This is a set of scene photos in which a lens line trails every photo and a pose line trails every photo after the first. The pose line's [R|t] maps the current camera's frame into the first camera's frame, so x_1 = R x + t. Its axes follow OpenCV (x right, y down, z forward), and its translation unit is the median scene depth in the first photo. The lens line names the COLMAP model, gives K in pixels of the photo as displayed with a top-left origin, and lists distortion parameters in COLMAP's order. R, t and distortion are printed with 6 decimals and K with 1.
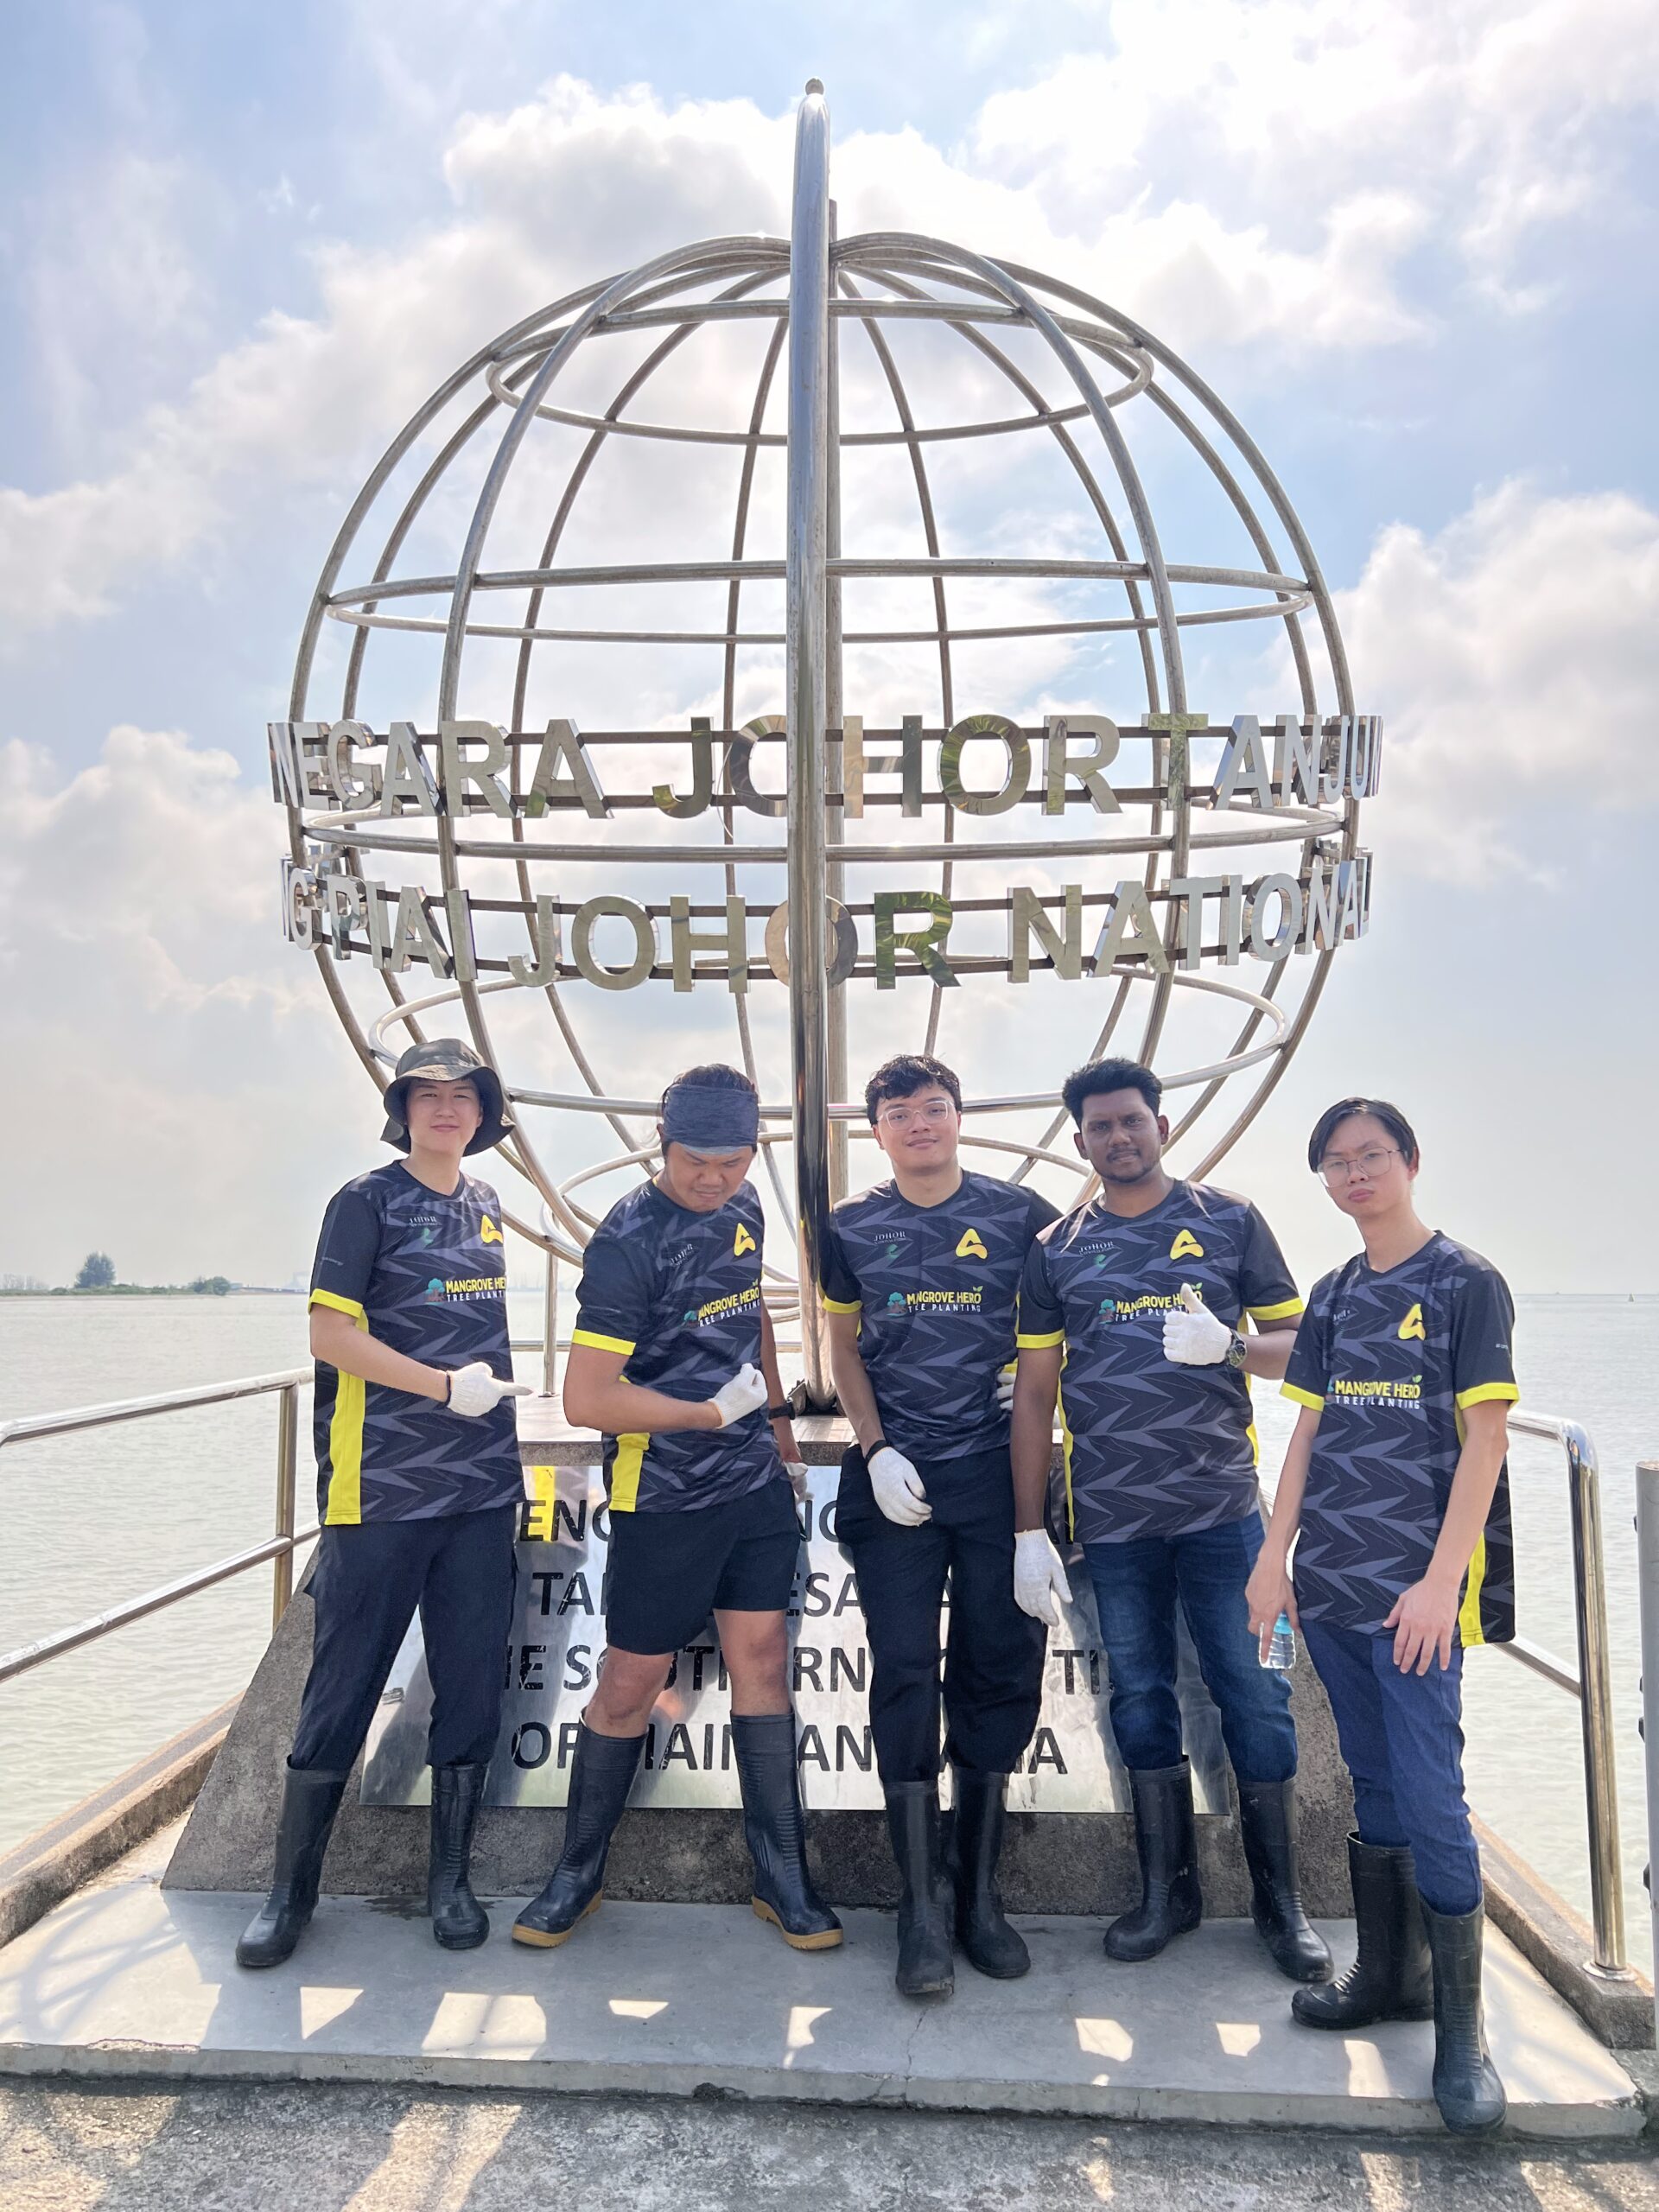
lens RADIAL K [[1670.6, 0, 829.9], [0, 1670.6, 1121.1], [0, 0, 1]] dist [0.058770, -0.063307]
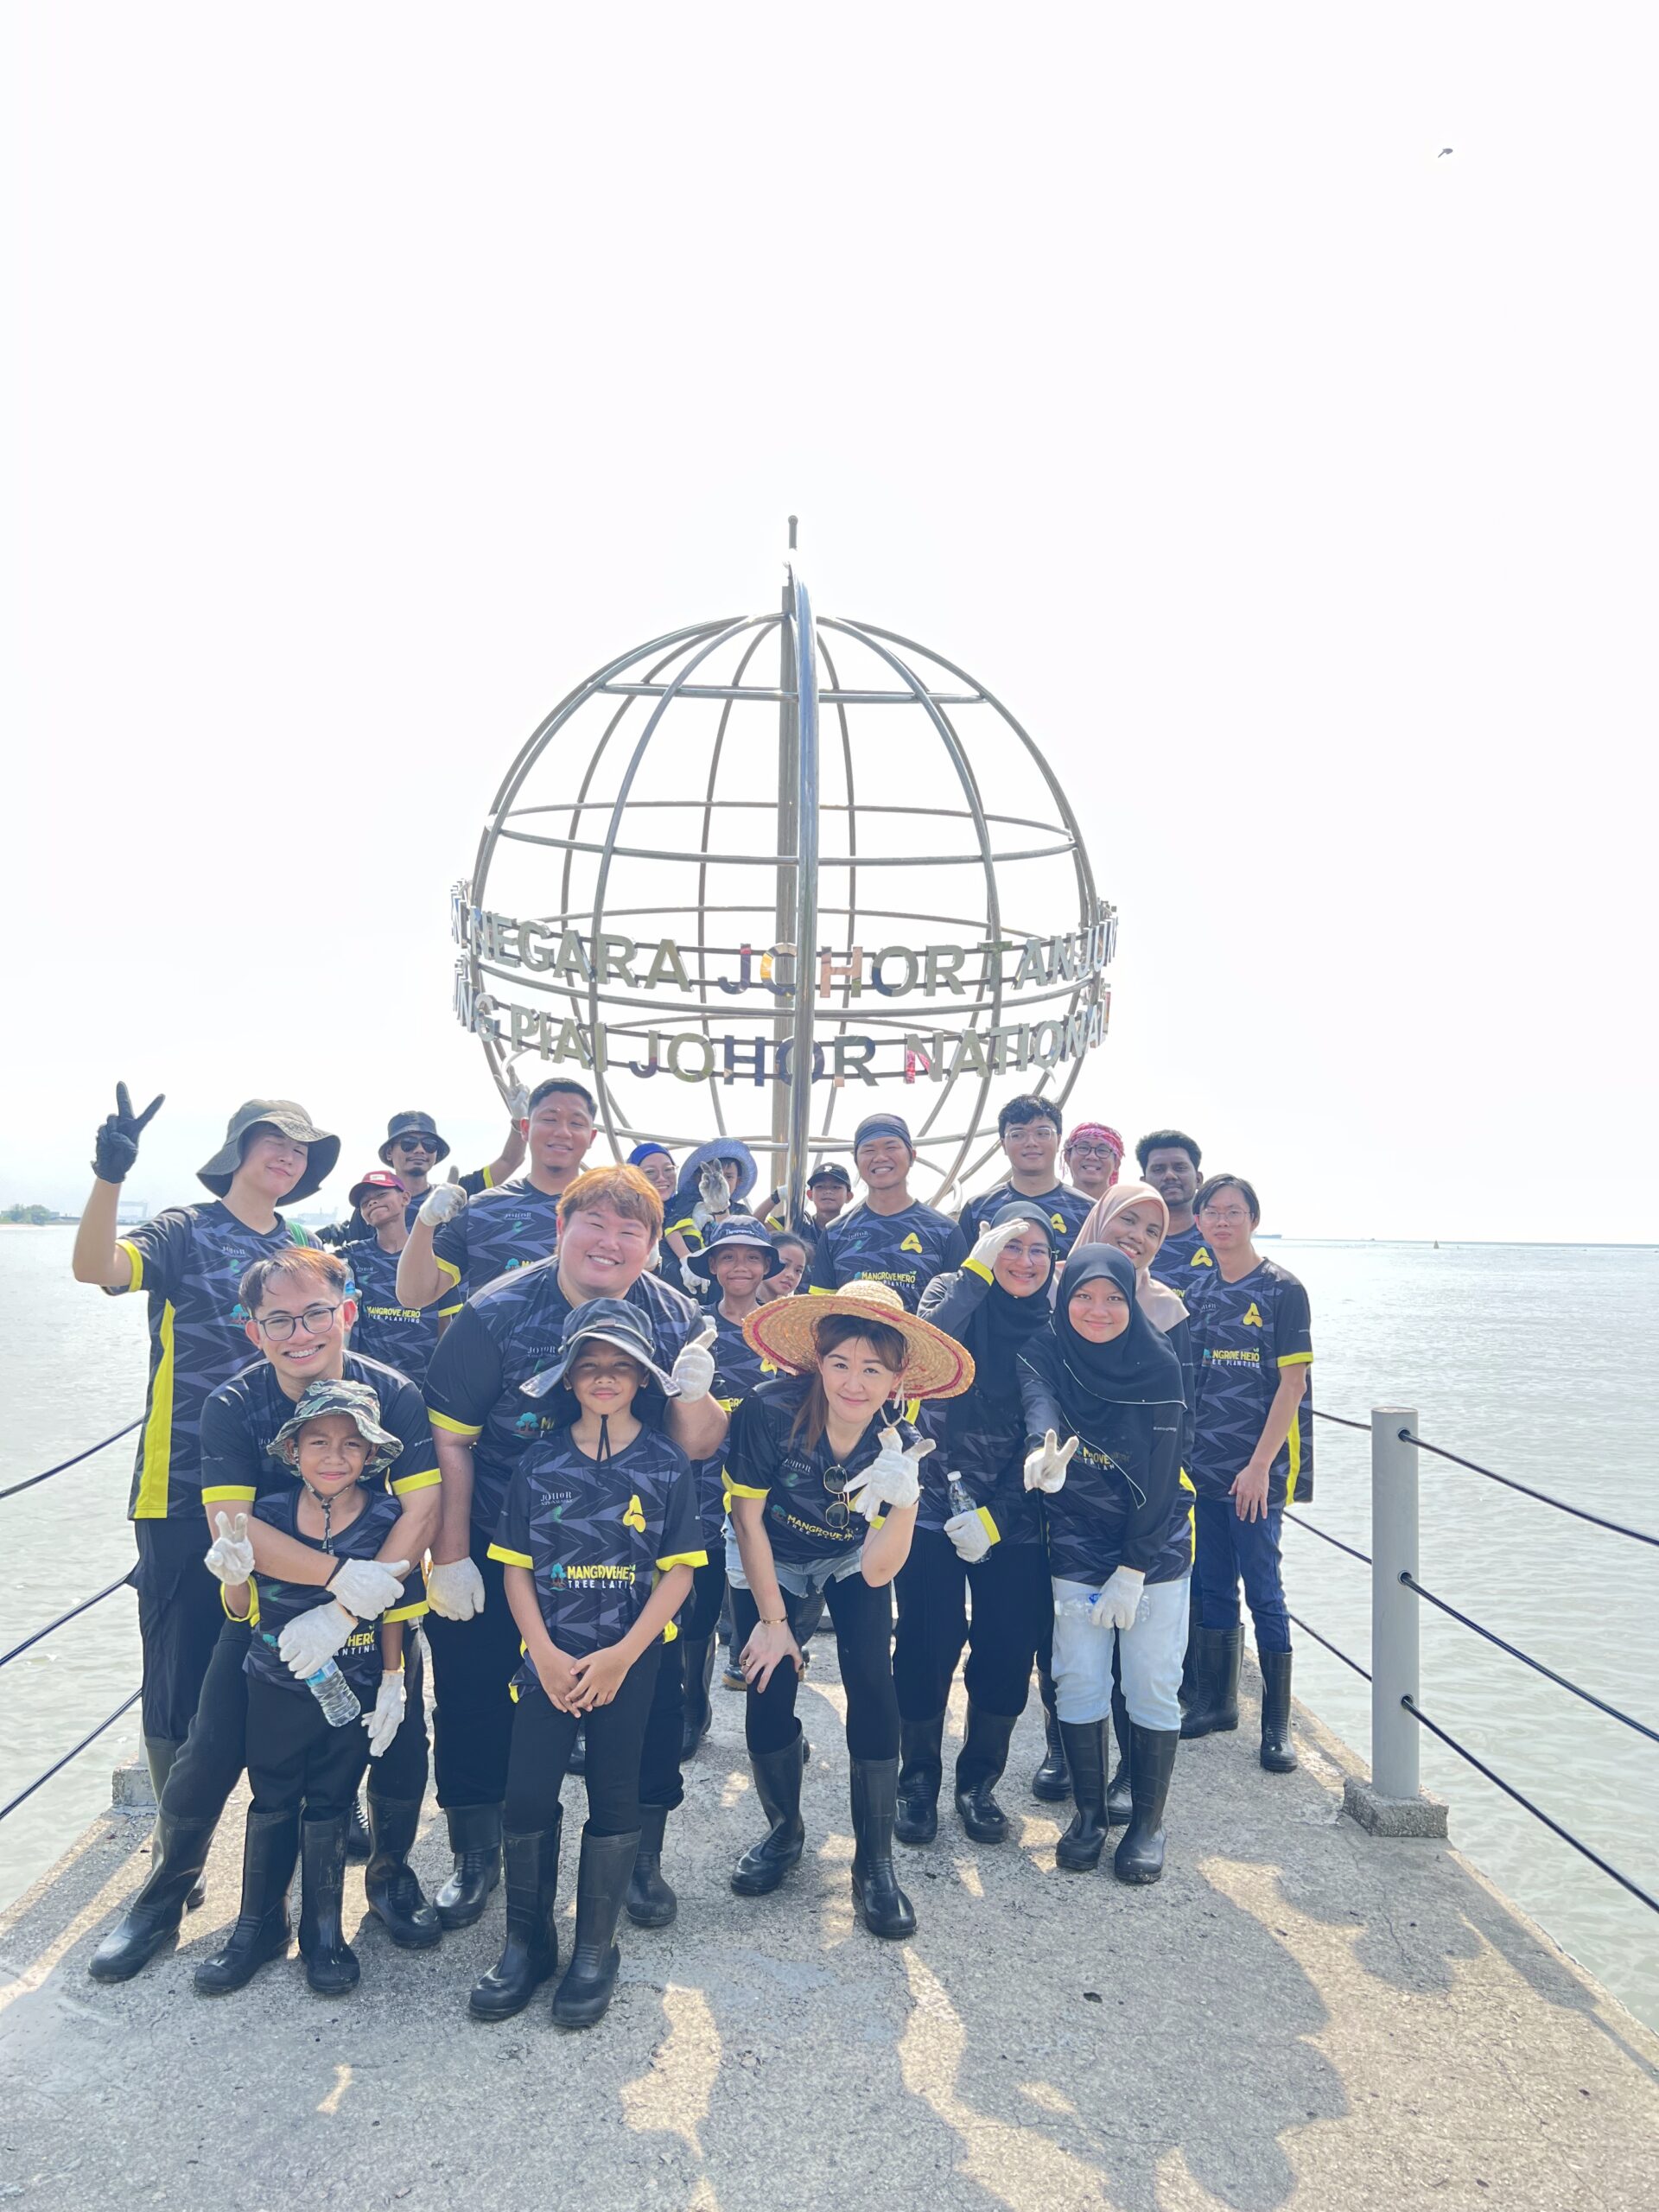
lens RADIAL K [[1666.0, 0, 842.5], [0, 1666.0, 1103.0], [0, 0, 1]] dist [0.070021, -0.074095]
pose [[0.994787, 0.018841, 0.100215, -0.141887], [-0.021118, 0.999541, 0.021705, -0.096812], [-0.099760, -0.023708, 0.994729, -0.811535]]
